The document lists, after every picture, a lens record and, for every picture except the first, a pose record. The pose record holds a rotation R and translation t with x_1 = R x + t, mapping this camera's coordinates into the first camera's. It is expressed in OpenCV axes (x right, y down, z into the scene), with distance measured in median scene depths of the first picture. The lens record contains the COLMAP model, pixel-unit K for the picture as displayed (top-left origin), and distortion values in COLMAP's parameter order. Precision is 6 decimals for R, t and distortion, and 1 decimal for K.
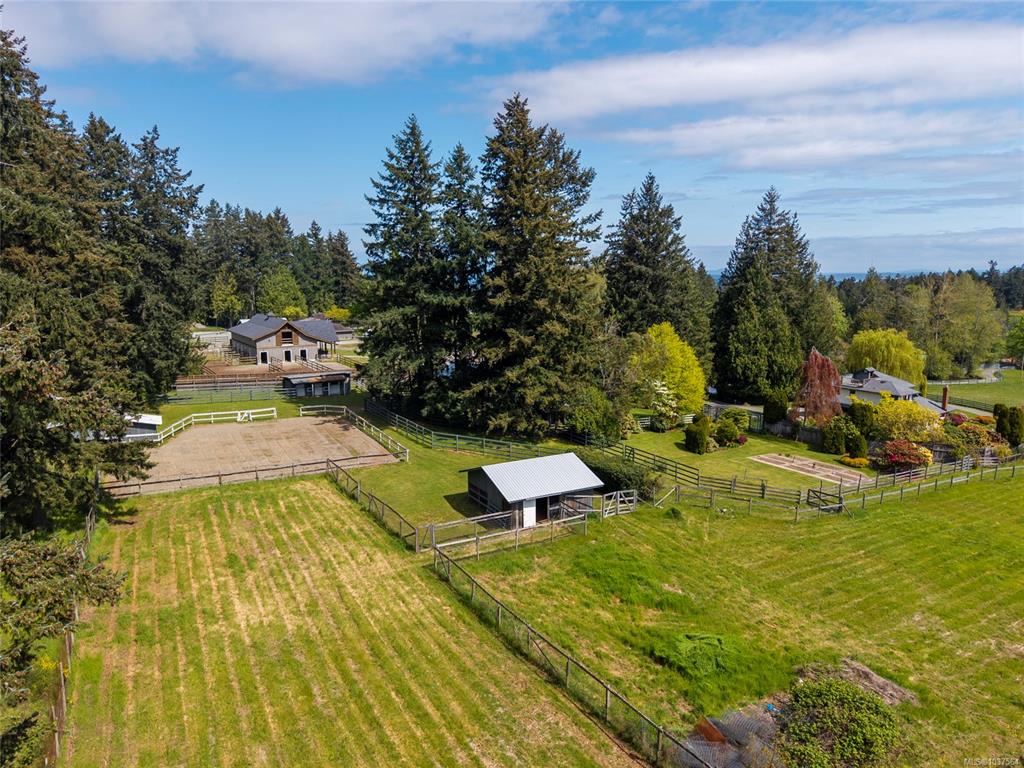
lens RADIAL K [[704.6, 0, 506.4], [0, 704.6, 381.5], [0, 0, 1]] dist [0.051325, -0.061375]
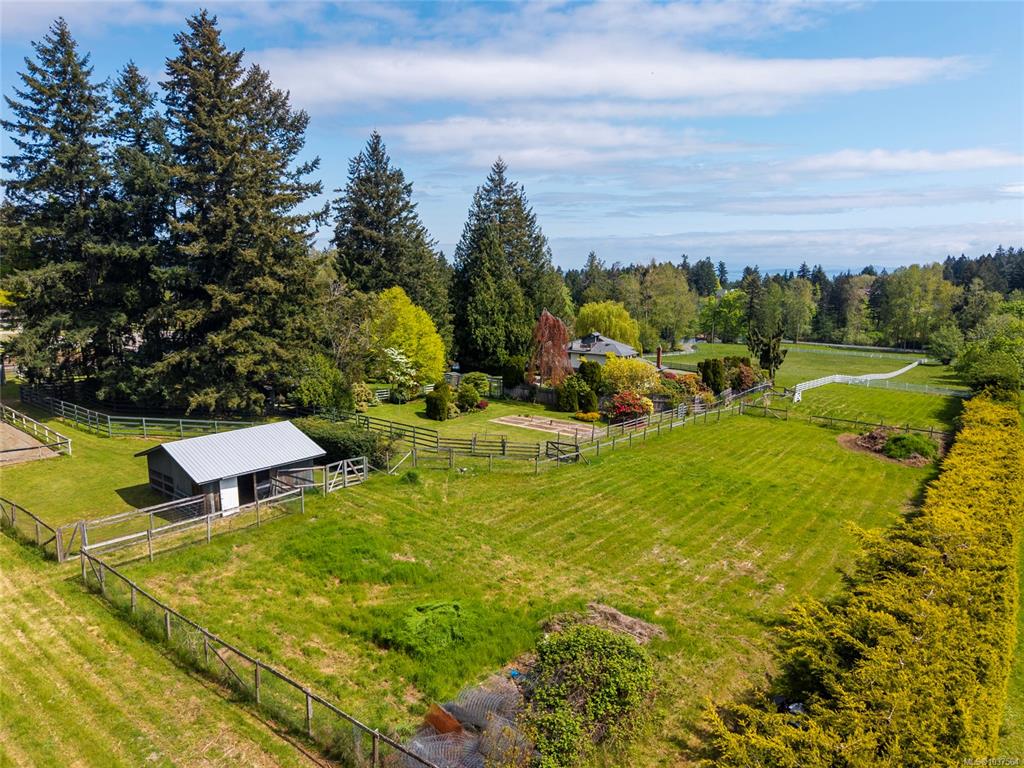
lens RADIAL K [[704.6, 0, 506.4], [0, 704.6, 381.5], [0, 0, 1]] dist [0.051325, -0.061375]
pose [[0.938861, -0.057127, 0.339525, 0.044049], [0.055509, 0.998353, 0.014485, 0.045800], [-0.339793, 0.005247, 0.940485, 0.097643]]
